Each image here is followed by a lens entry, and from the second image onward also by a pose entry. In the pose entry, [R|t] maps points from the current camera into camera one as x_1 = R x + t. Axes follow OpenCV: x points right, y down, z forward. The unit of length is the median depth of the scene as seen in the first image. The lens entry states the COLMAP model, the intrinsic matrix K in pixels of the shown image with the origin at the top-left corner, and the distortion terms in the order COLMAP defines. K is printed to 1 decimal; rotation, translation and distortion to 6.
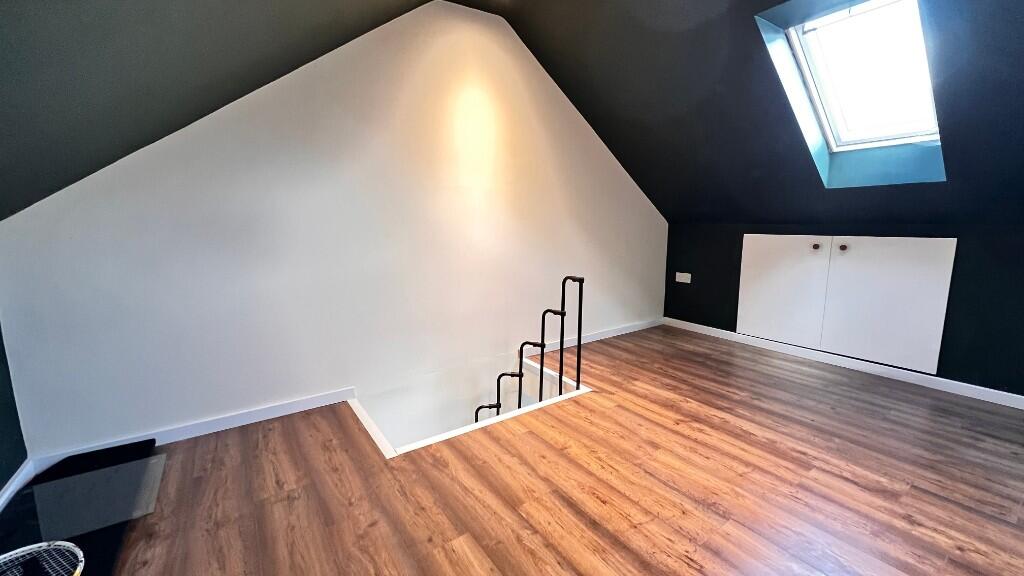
lens RADIAL K [[409.0, 0, 512.0], [0, 409.0, 288.0], [0, 0, 1]] dist [-0.000466, -0.000203]
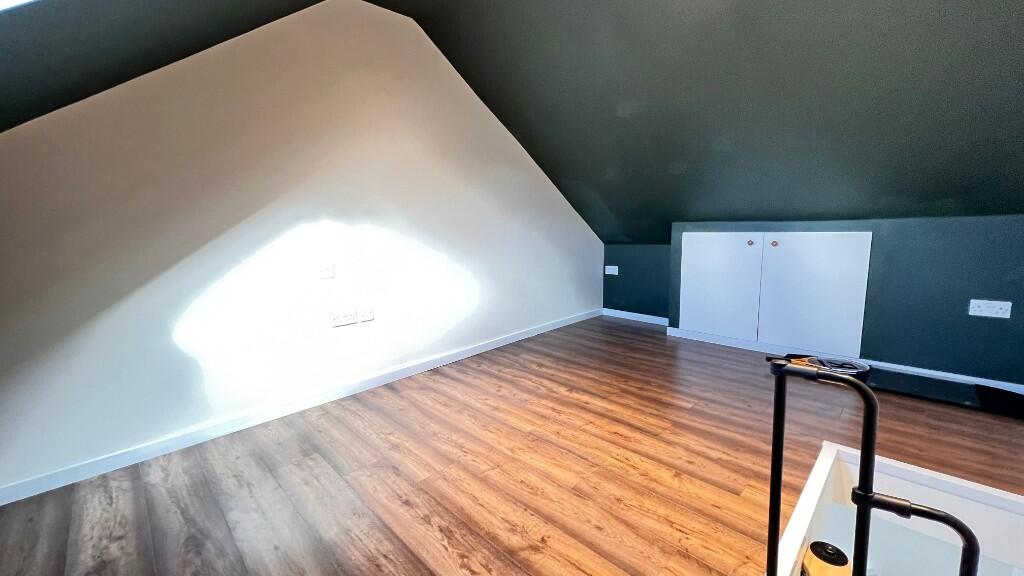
lens RADIAL K [[409.0, 0, 512.0], [0, 409.0, 288.0], [0, 0, 1]] dist [-0.000466, -0.000203]
pose [[-0.985056, 0.051830, -0.164253, 0.643845], [-0.002547, 0.949161, 0.314782, -0.282127], [0.172218, 0.310496, -0.934844, 1.755030]]
